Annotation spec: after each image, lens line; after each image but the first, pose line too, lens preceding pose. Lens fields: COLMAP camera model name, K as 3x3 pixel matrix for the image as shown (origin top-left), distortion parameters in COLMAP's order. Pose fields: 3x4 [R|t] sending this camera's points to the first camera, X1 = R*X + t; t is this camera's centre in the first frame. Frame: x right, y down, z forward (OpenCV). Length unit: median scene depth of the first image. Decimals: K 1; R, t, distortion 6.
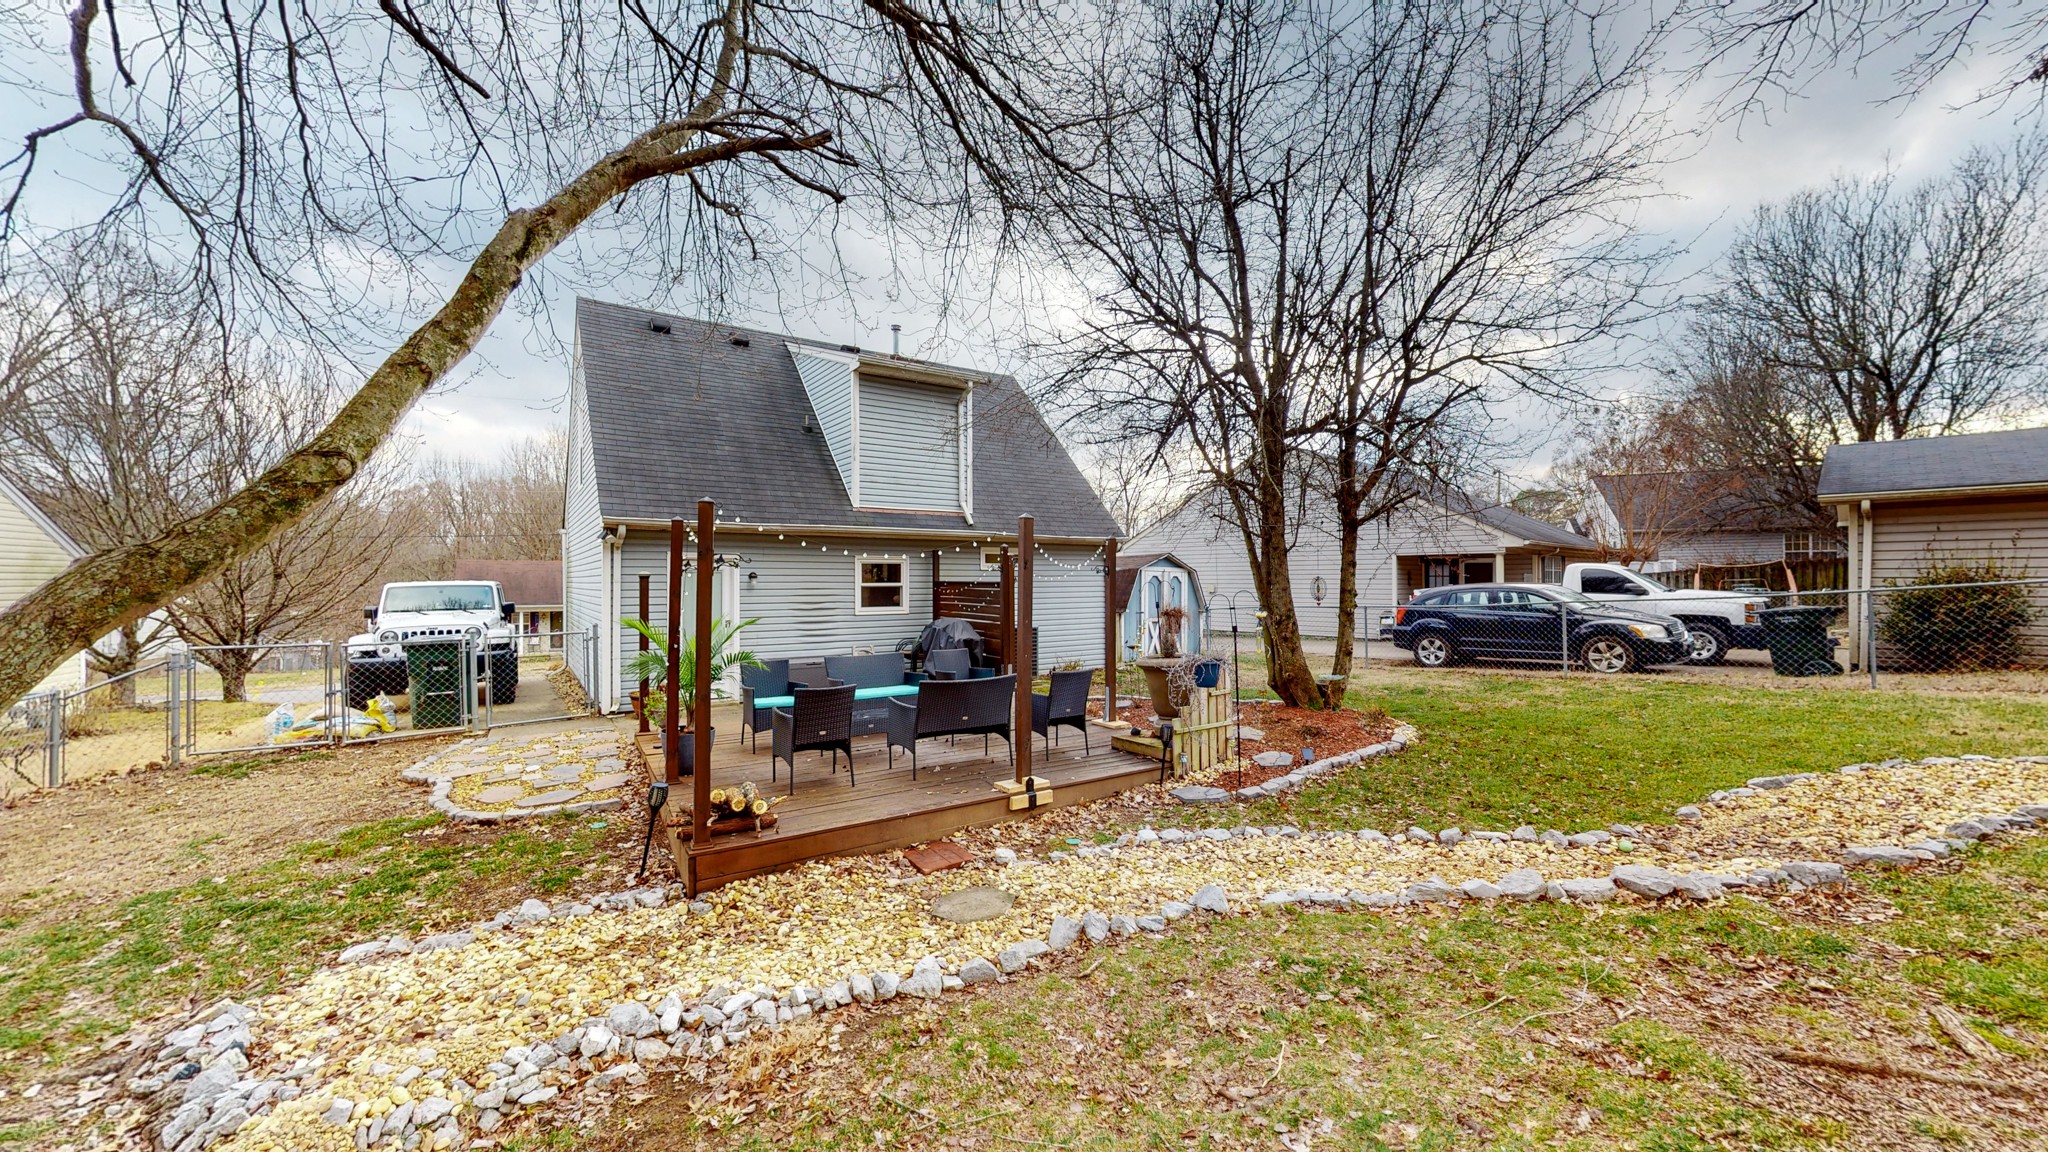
lens RADIAL K [[748.8, 0, 1023.0], [0, 748.8, 580.7], [0, 0, 1]] dist [0.000077, -0.000008]
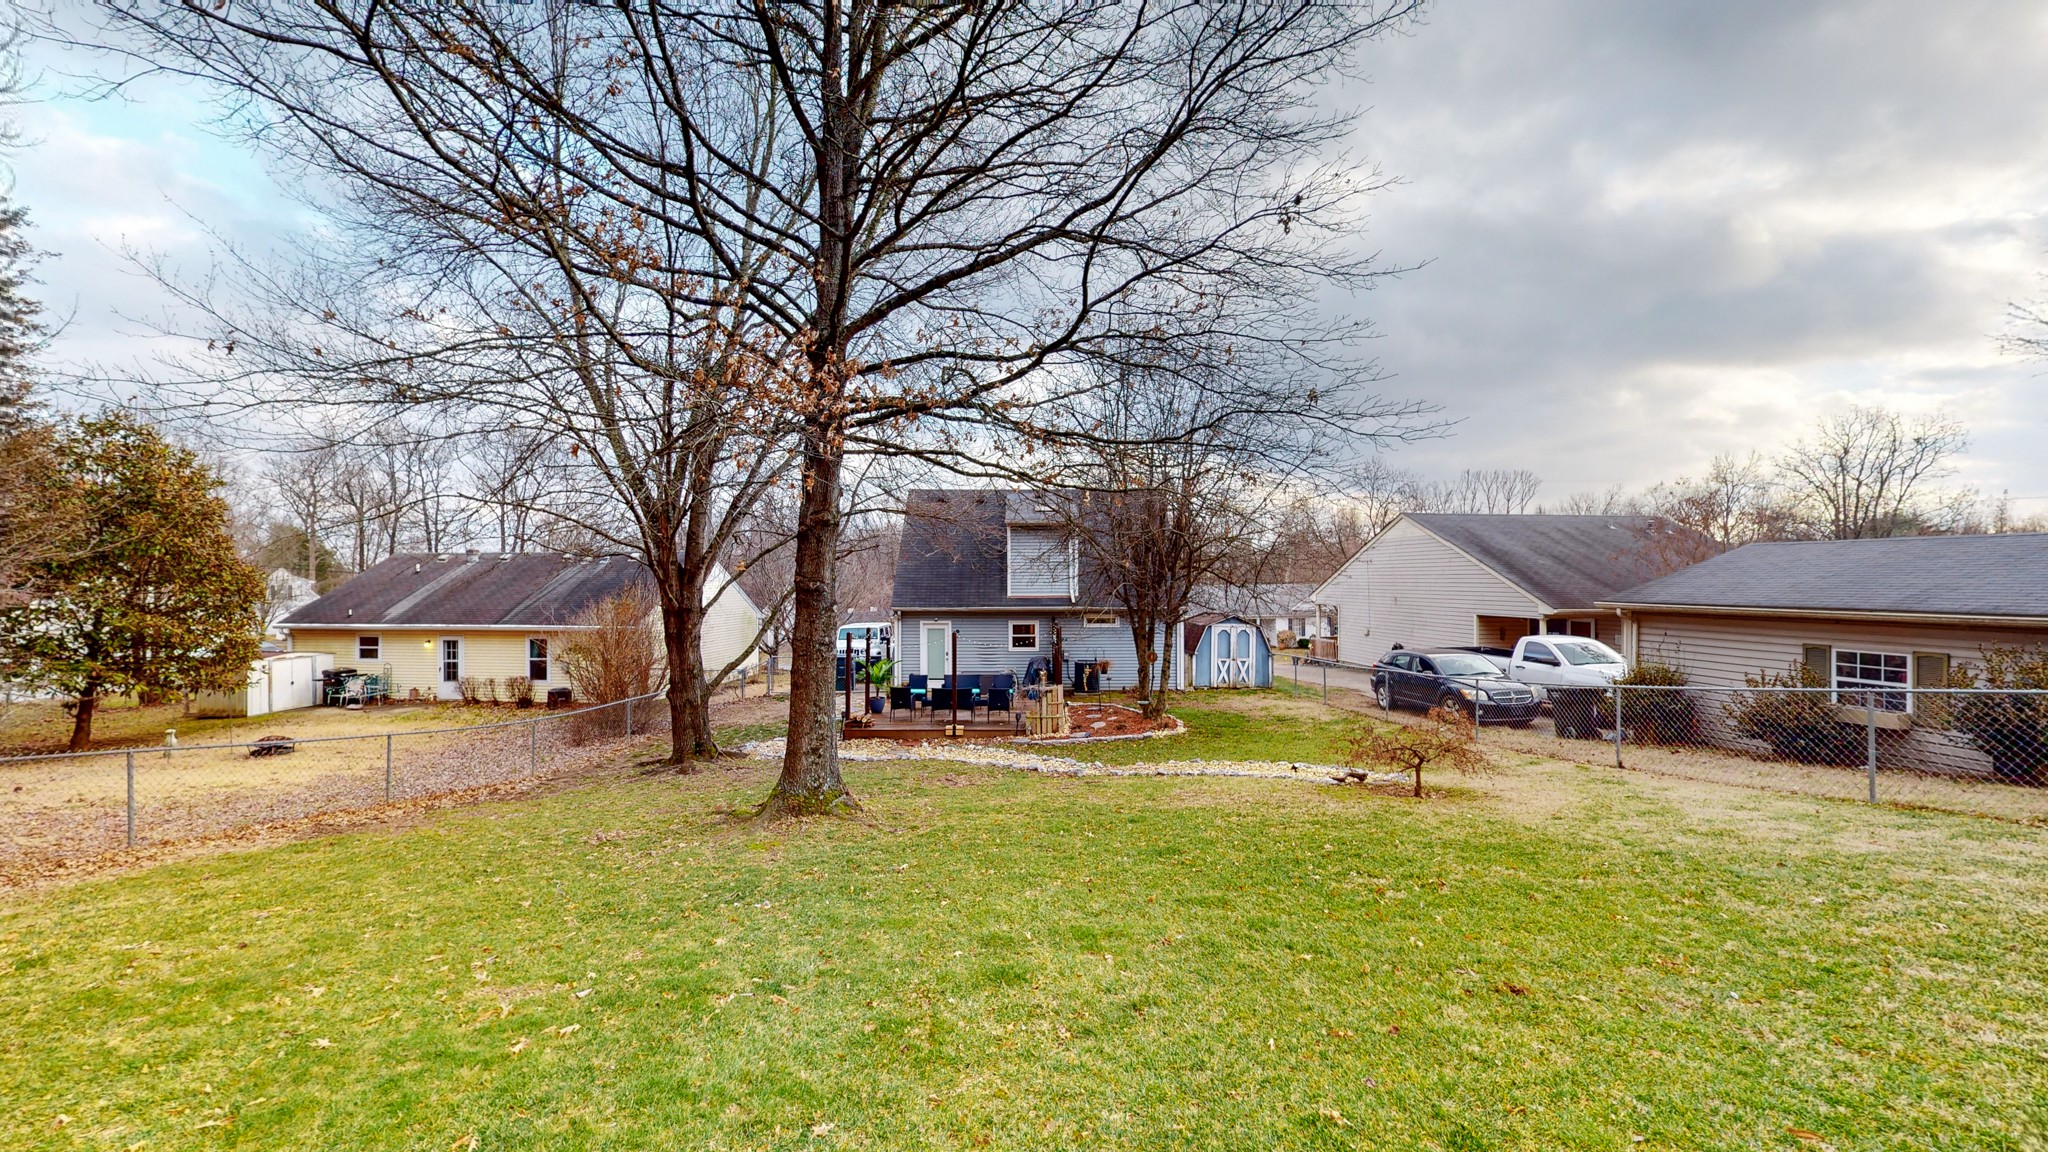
lens RADIAL K [[748.8, 0, 1023.0], [0, 748.8, 580.7], [0, 0, 1]] dist [0.000077, -0.000008]
pose [[0.830735, 0.001379, -0.556667, 0.915586], [-0.000482, 0.999998, 0.001759, -0.145673], [0.556668, -0.001193, 0.830734, -0.611683]]
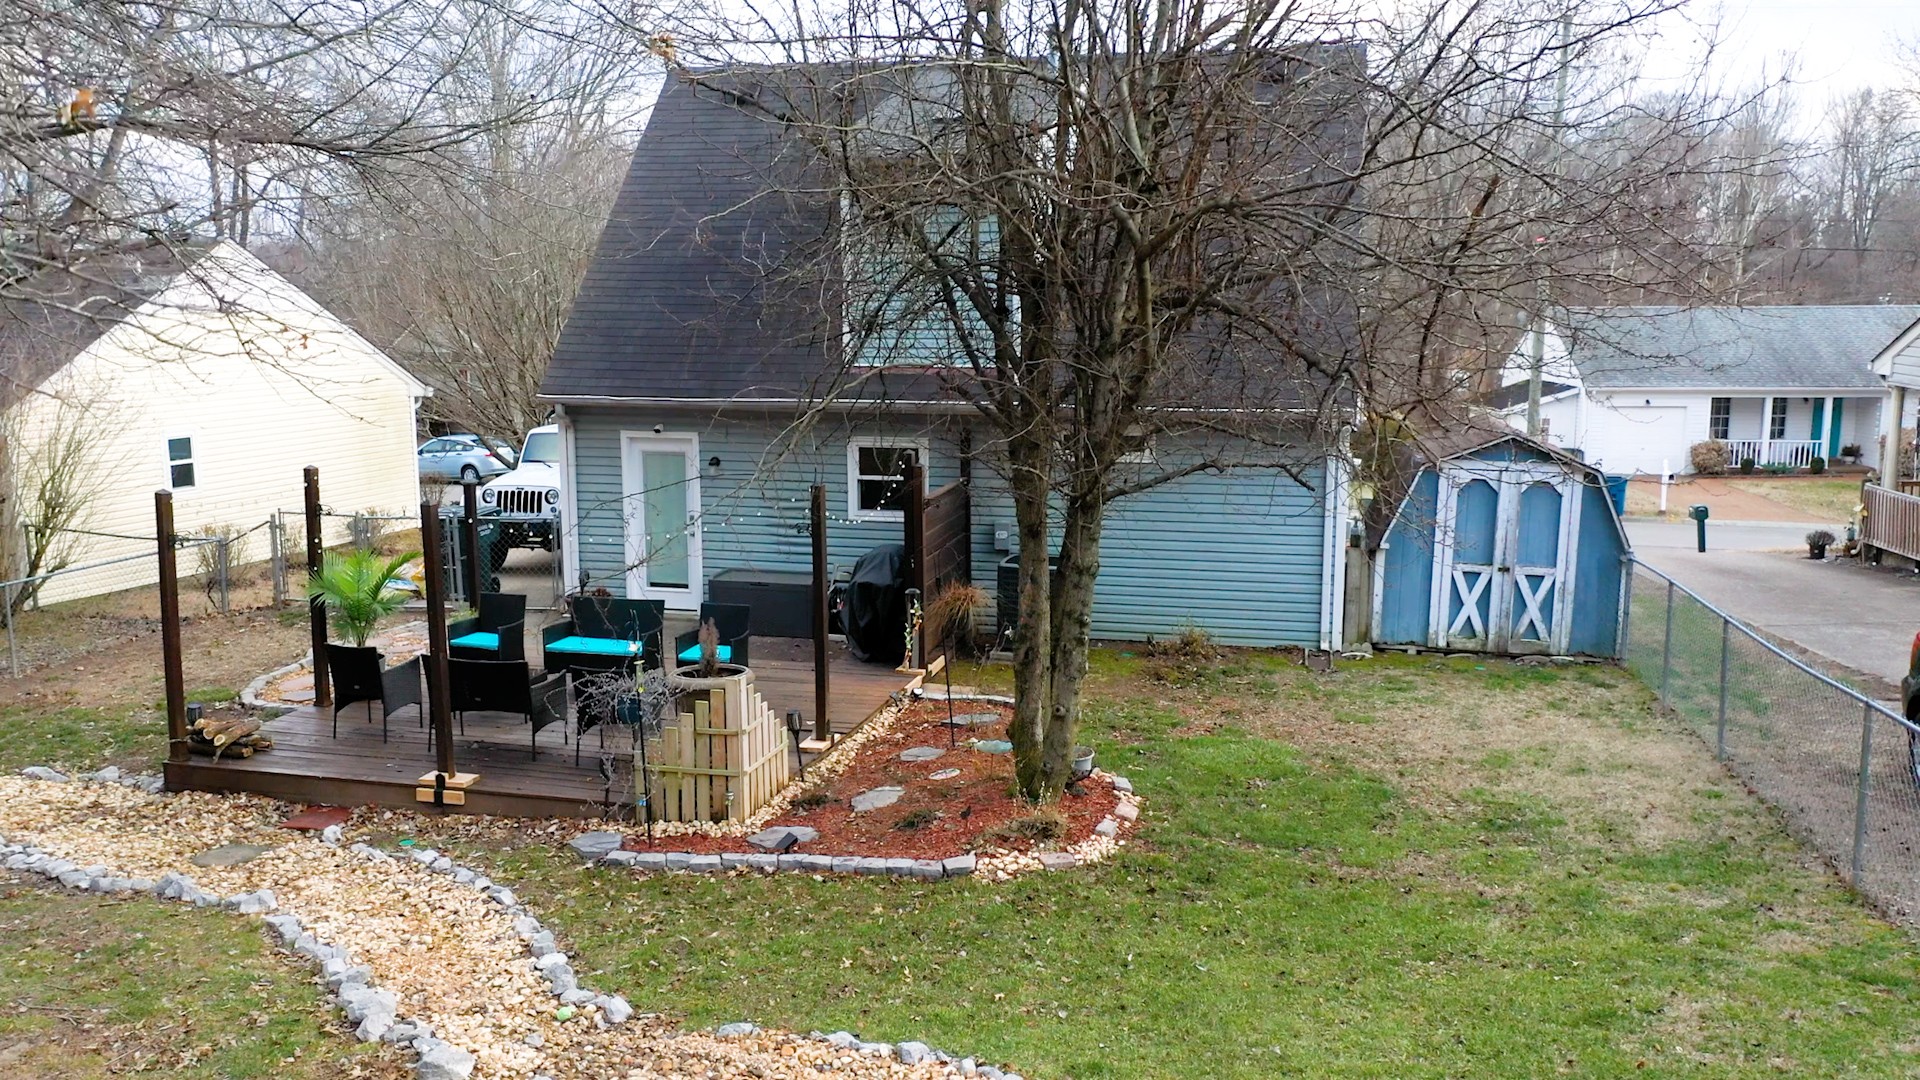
lens RADIAL K [[1578.2, 0, 960.0], [0, 1578.2, 540.0], [0, 0, 1]] dist [0.012682, 0.008716]
pose [[0.665885, 0.124558, -0.735583, 0.971617], [-0.001462, 0.986180, 0.165669, -0.187726], [0.746053, -0.109241, 0.656864, 0.102370]]
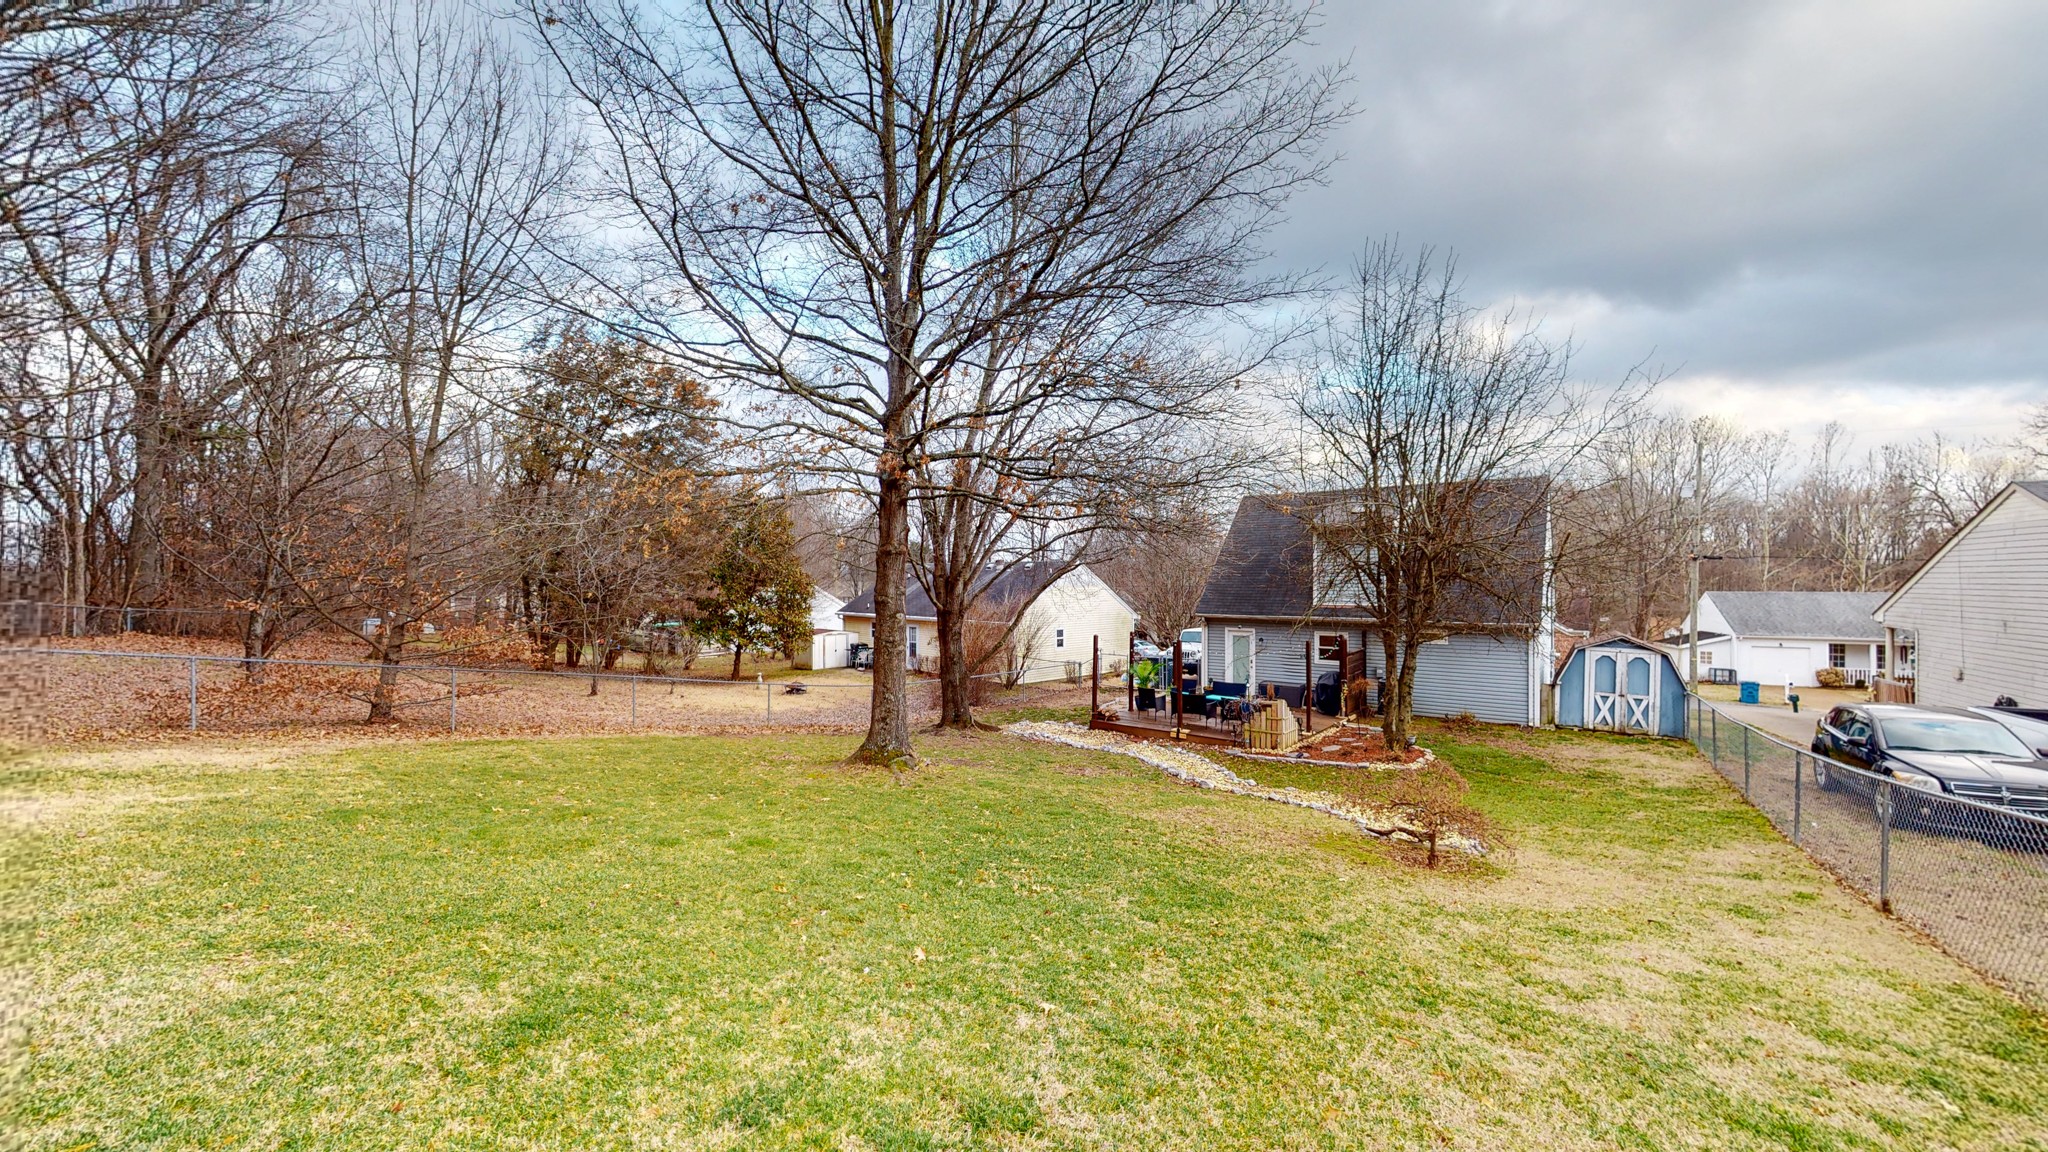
lens RADIAL K [[748.8, 0, 1023.0], [0, 748.8, 580.7], [0, 0, 1]] dist [0.000077, -0.000008]
pose [[0.303153, 0.003963, -0.952934, 1.350775], [-0.001114, 0.999992, 0.003804, -0.169133], [0.952941, -0.000092, 0.303155, -0.247551]]
